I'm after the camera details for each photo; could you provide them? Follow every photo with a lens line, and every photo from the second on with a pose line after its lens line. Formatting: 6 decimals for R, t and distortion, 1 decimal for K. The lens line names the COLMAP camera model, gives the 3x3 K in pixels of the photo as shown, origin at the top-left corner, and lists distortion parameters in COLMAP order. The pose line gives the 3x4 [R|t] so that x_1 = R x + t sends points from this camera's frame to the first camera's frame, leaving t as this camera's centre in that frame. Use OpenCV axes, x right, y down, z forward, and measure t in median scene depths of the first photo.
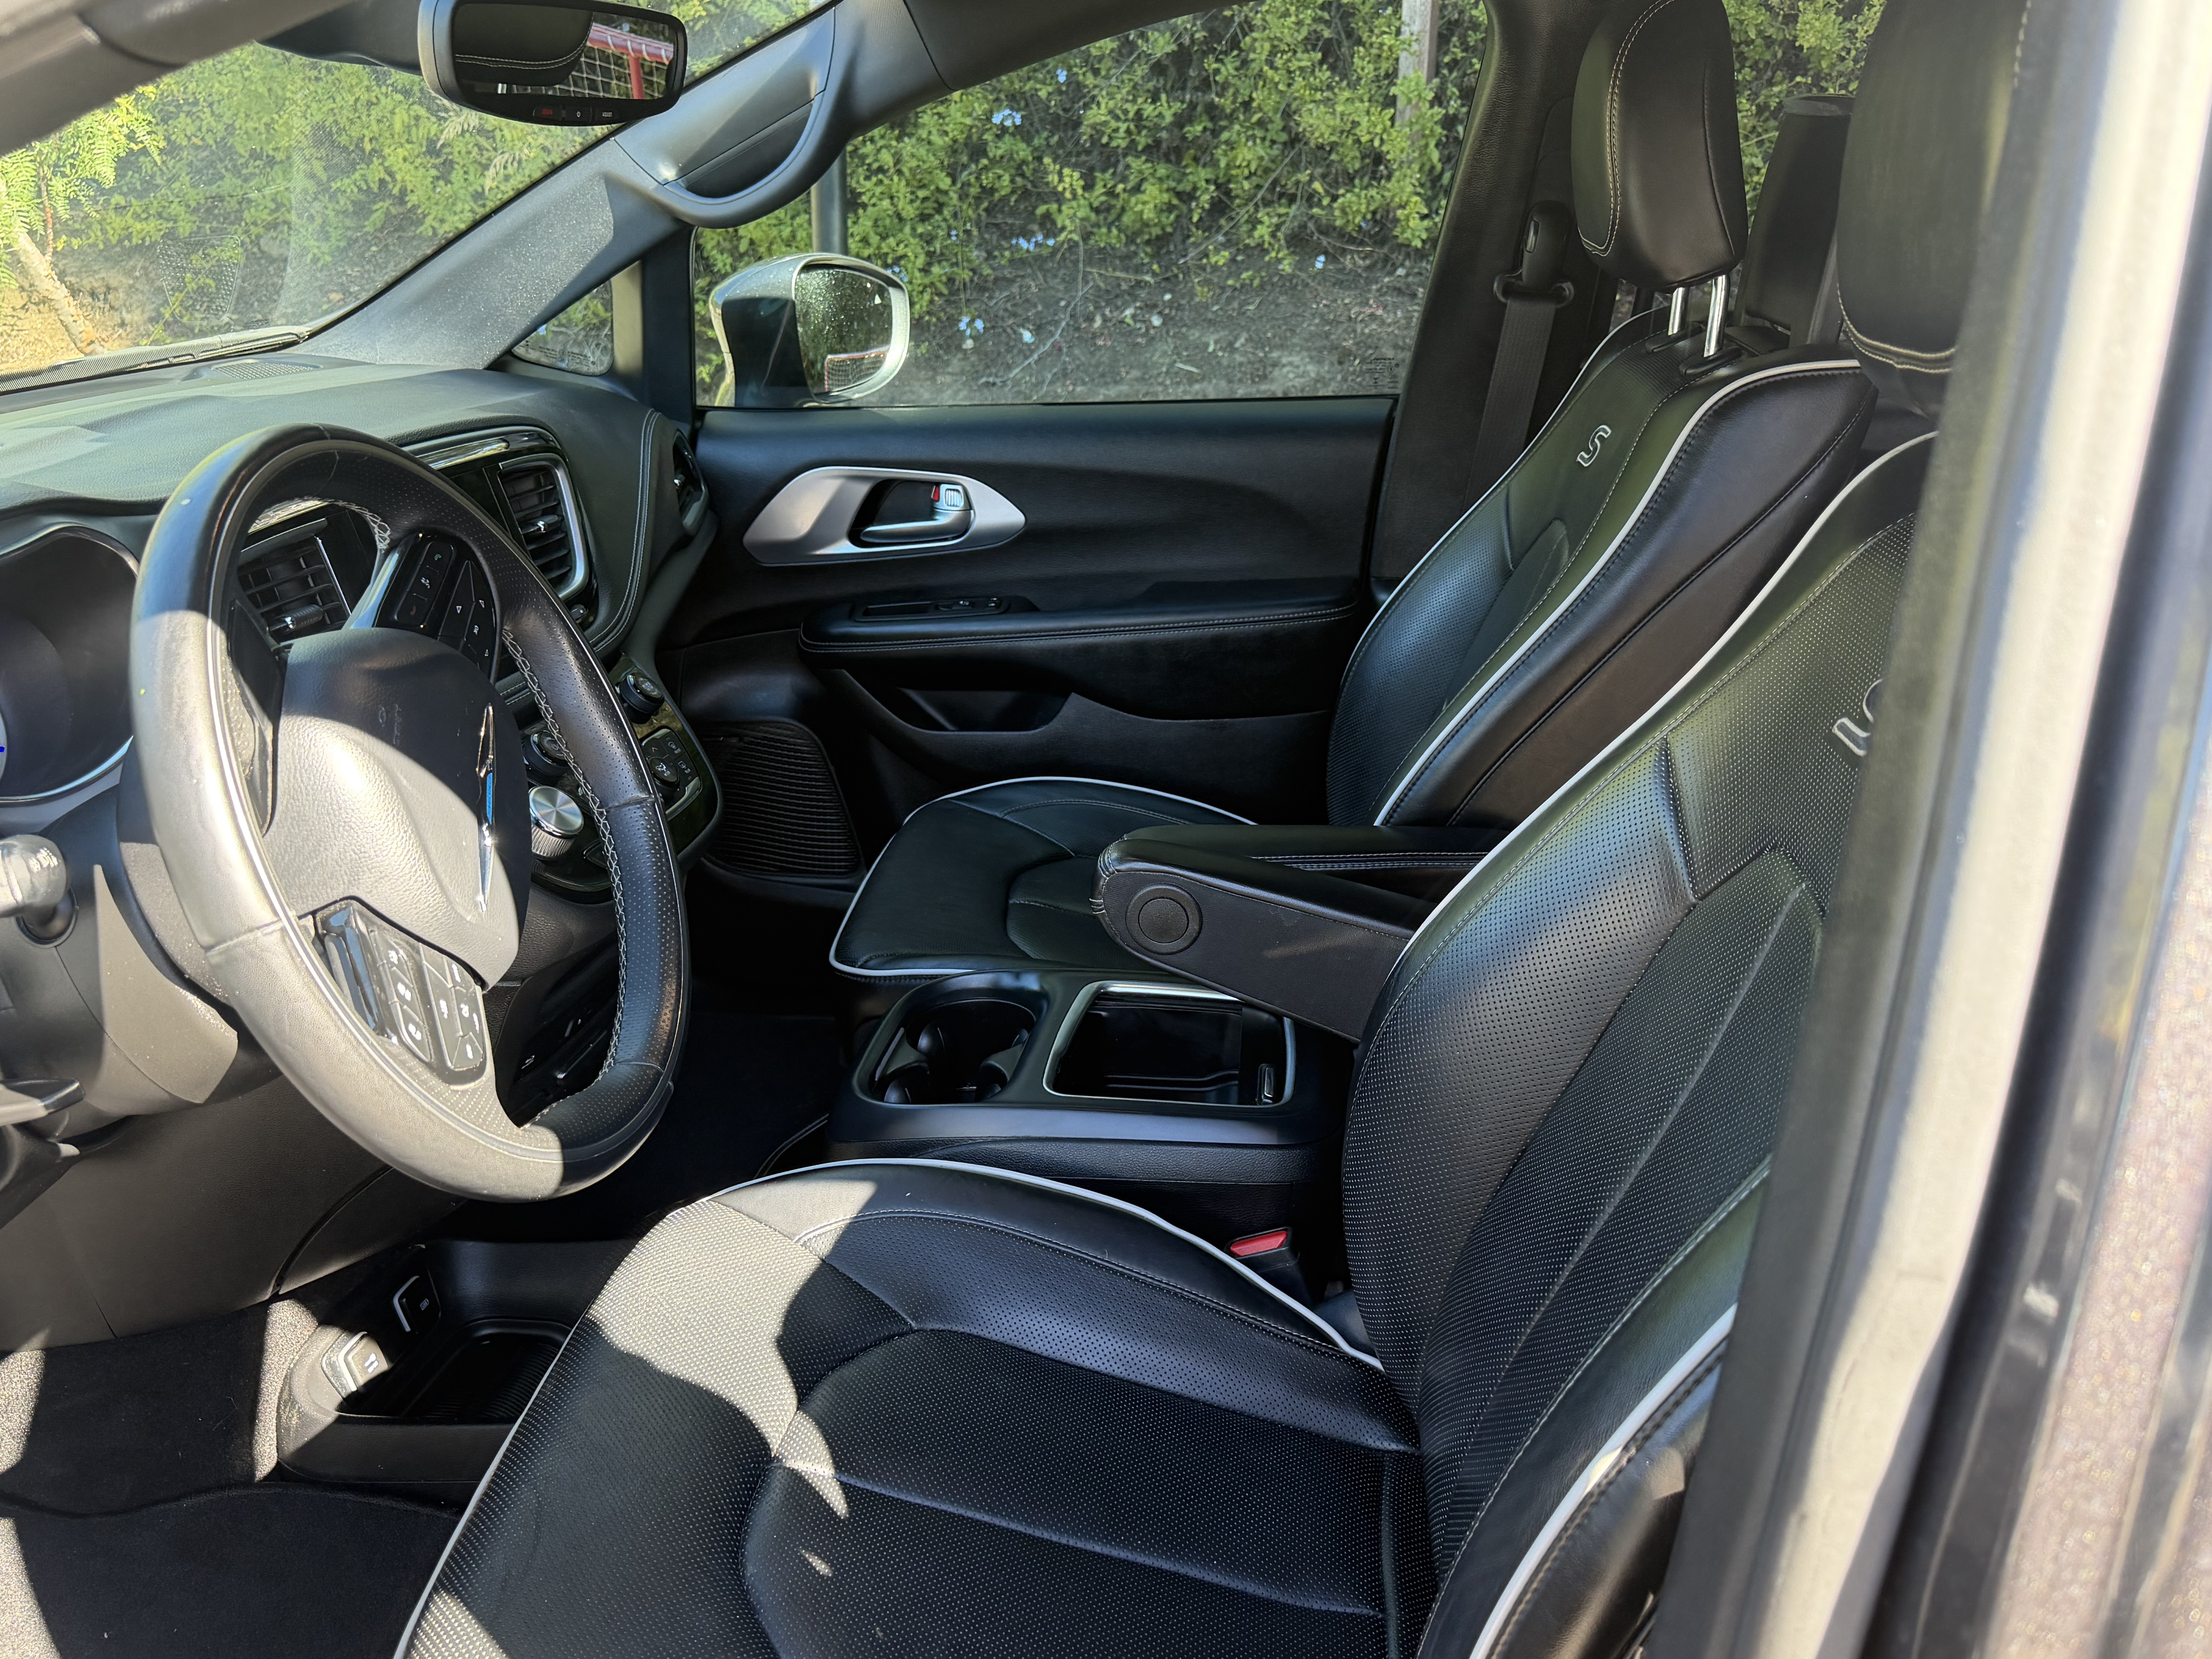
lens RADIAL K [[1848.9, 0, 1093.6], [0, 1848.9, 844.4], [0, 0, 1]] dist [0.011349, -0.066637]
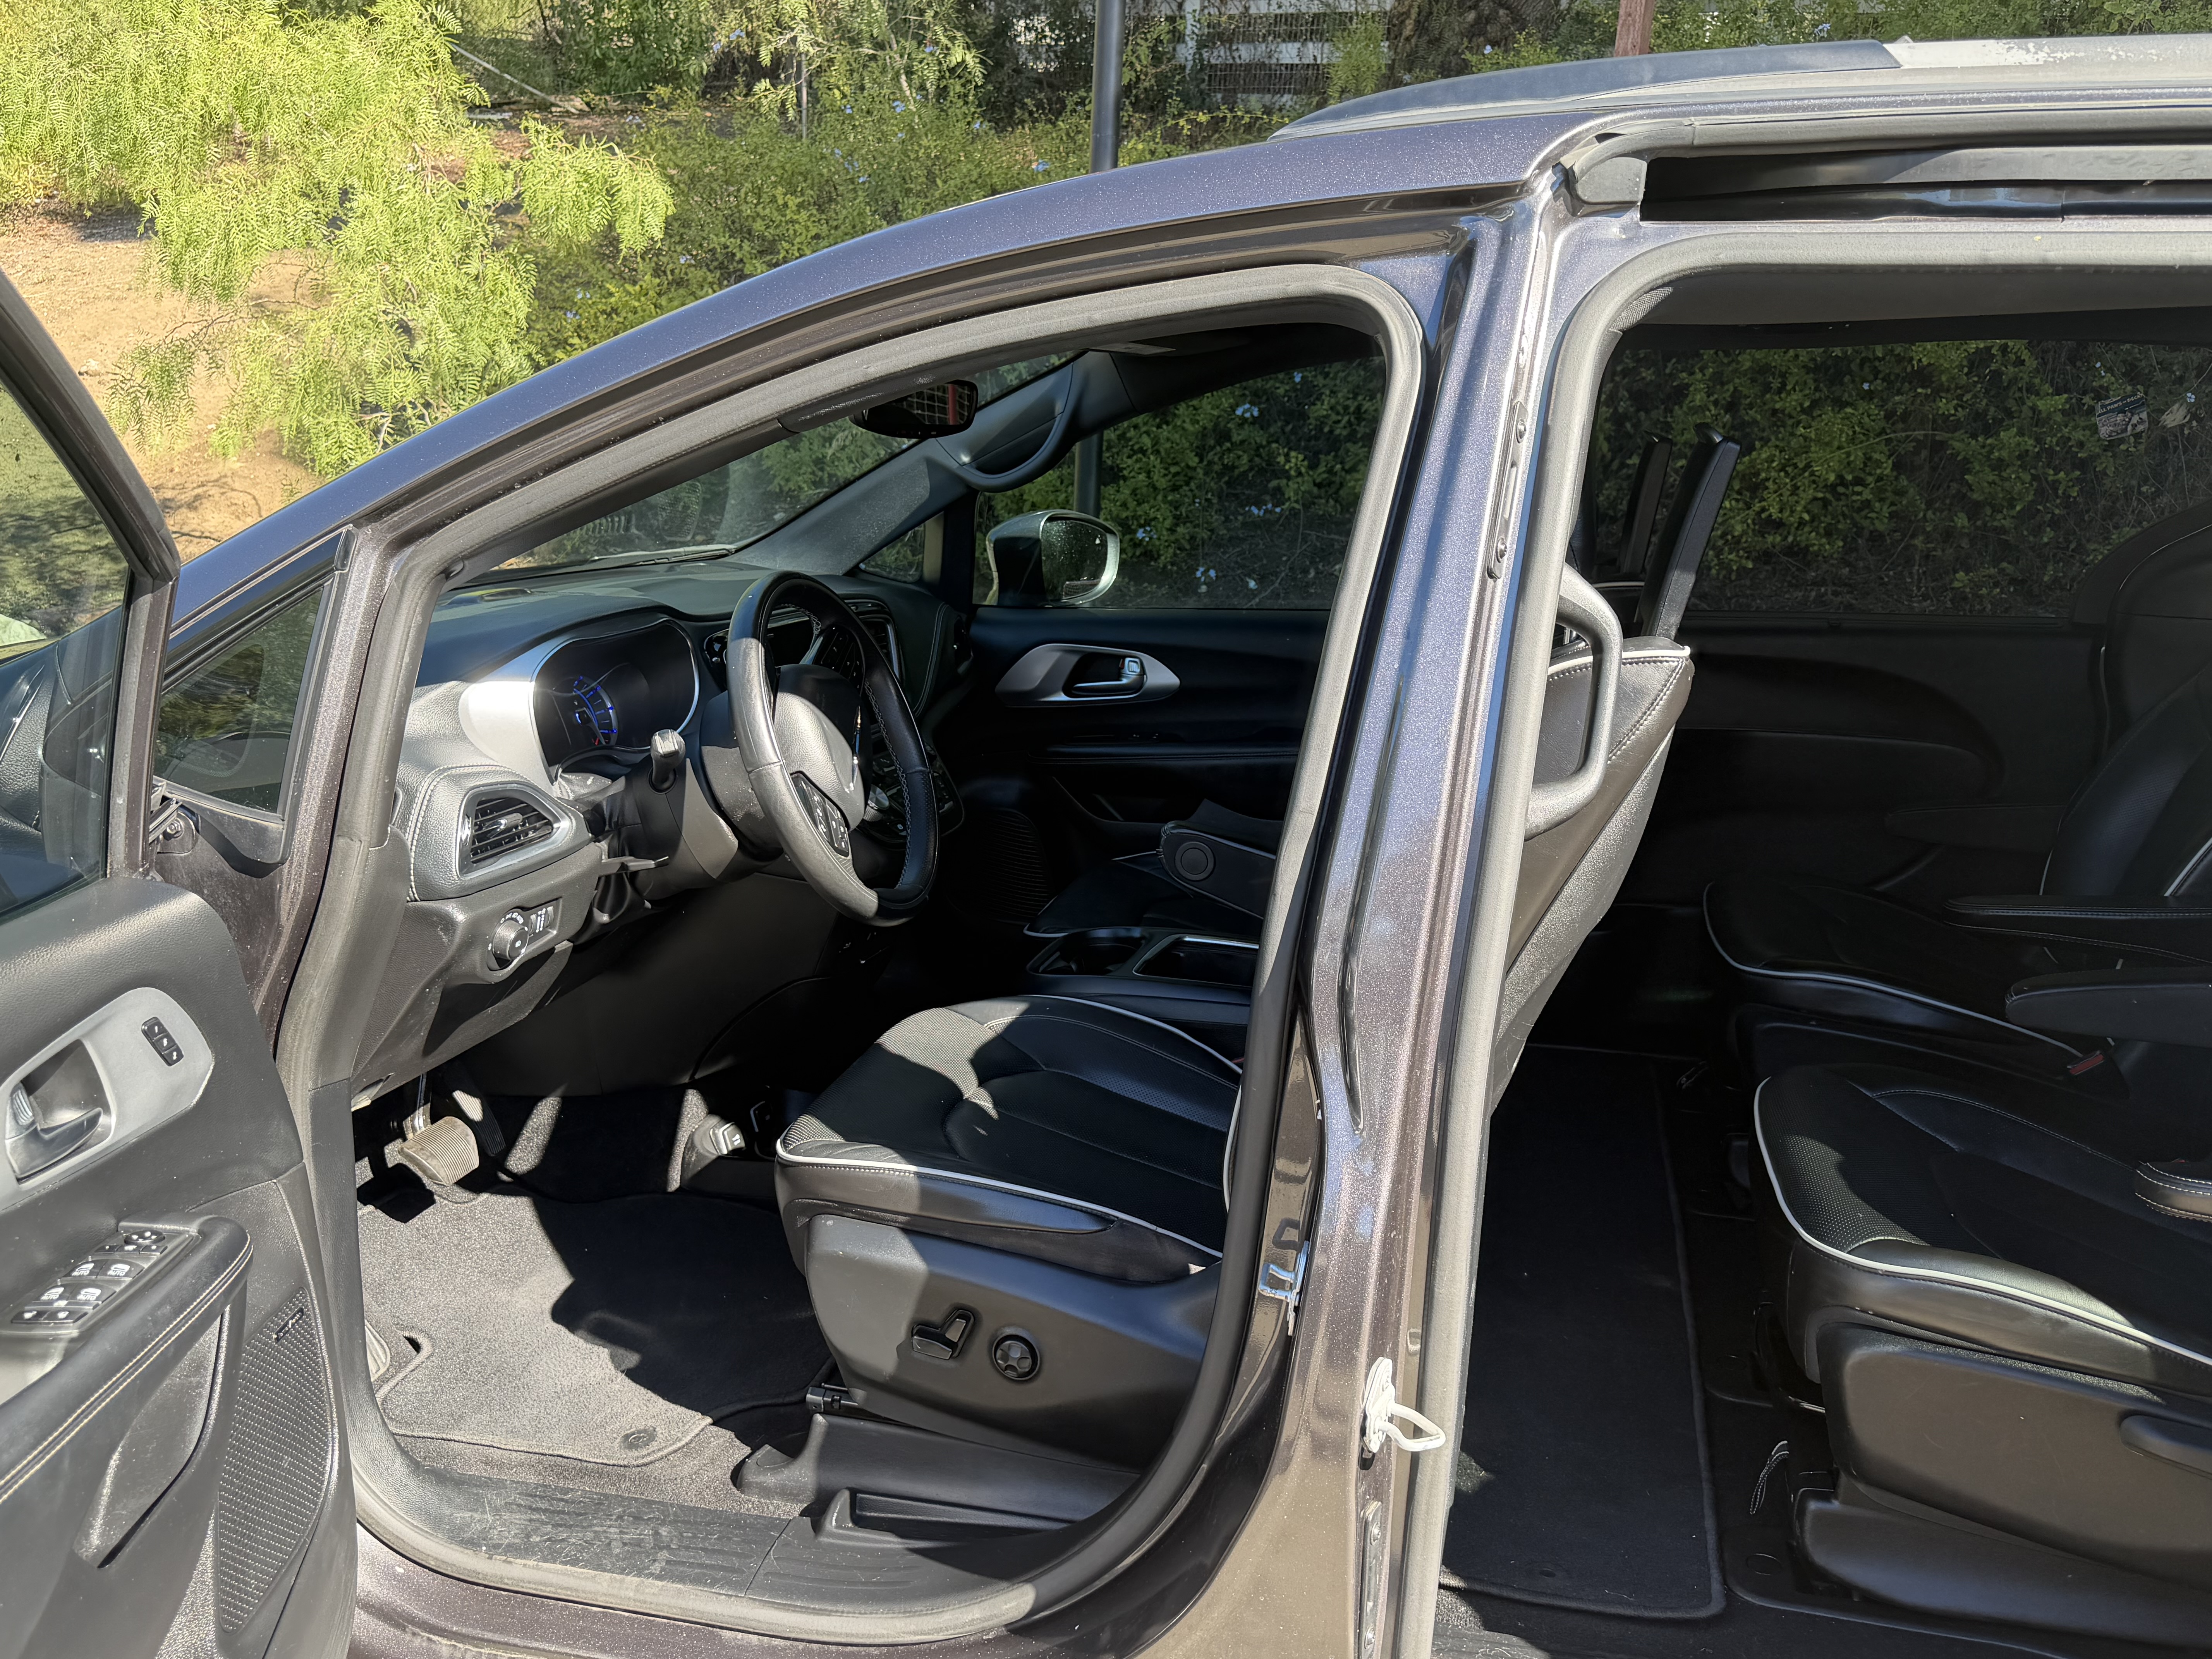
lens RADIAL K [[1848.9, 0, 1112.3], [0, 1848.9, 839.7], [0, 0, 1]] dist [0.011349, -0.066637]
pose [[0.989889, 0.047719, -0.133575, 0.112972], [-0.065735, 0.988812, -0.133902, 0.152730], [0.125691, 0.141329, 0.981951, -0.459621]]
